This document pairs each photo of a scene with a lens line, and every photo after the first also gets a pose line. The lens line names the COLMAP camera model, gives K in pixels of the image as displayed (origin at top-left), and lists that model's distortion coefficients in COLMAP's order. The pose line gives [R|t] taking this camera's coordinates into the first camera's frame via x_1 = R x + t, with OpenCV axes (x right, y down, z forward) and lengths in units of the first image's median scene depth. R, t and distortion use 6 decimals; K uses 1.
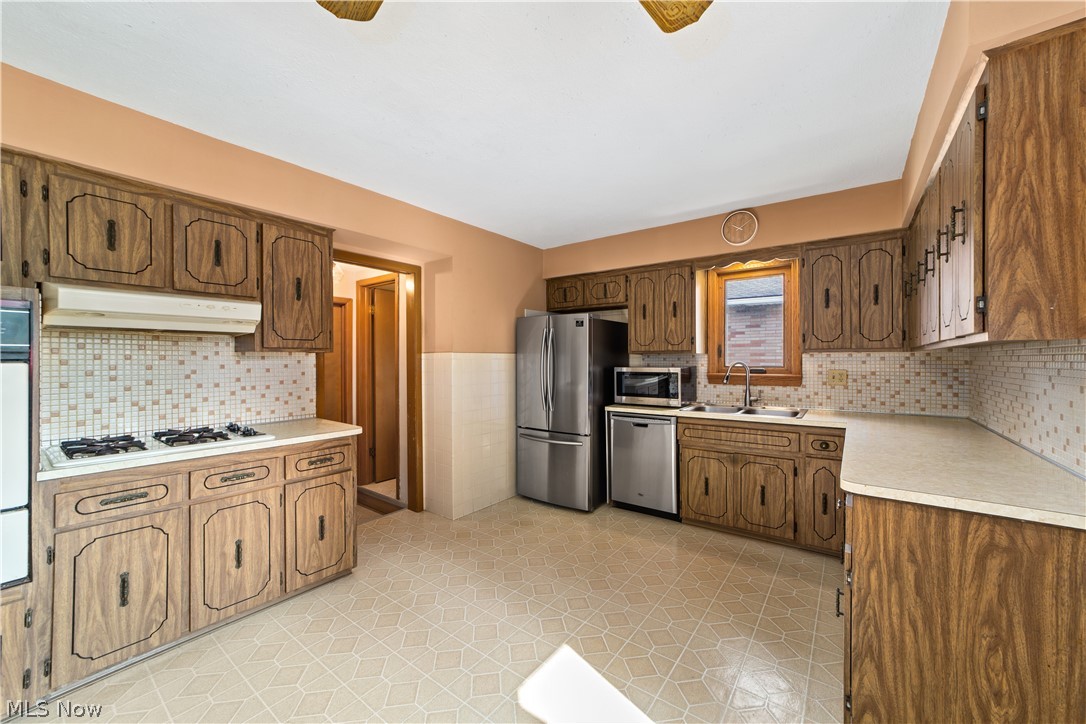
lens RADIAL K [[421.6, 0, 551.5], [0, 421.6, 360.3], [0, 0, 1]] dist [-0.009198, 0.003784]
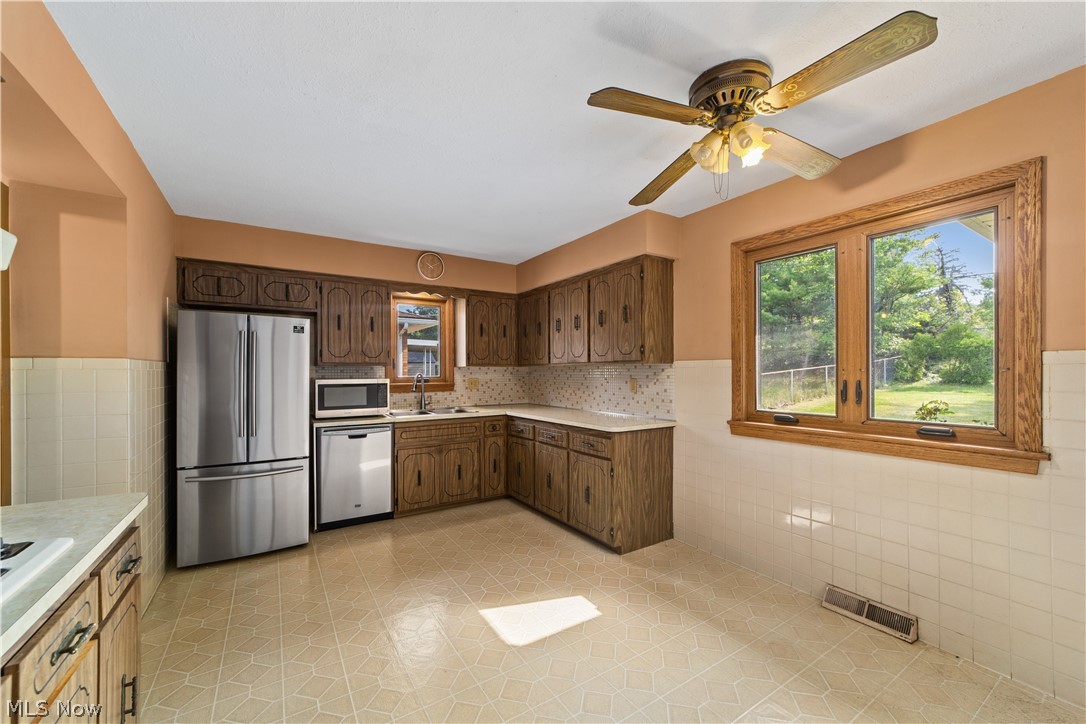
lens RADIAL K [[421.6, 0, 541.3], [0, 421.6, 371.9], [0, 0, 1]] dist [-0.009198, 0.003784]
pose [[0.352494, 0.001814, 0.935812, -0.704831], [0.004980, 0.999980, -0.003814, 0.007039], [-0.935801, 0.006004, 0.352478, 0.290276]]
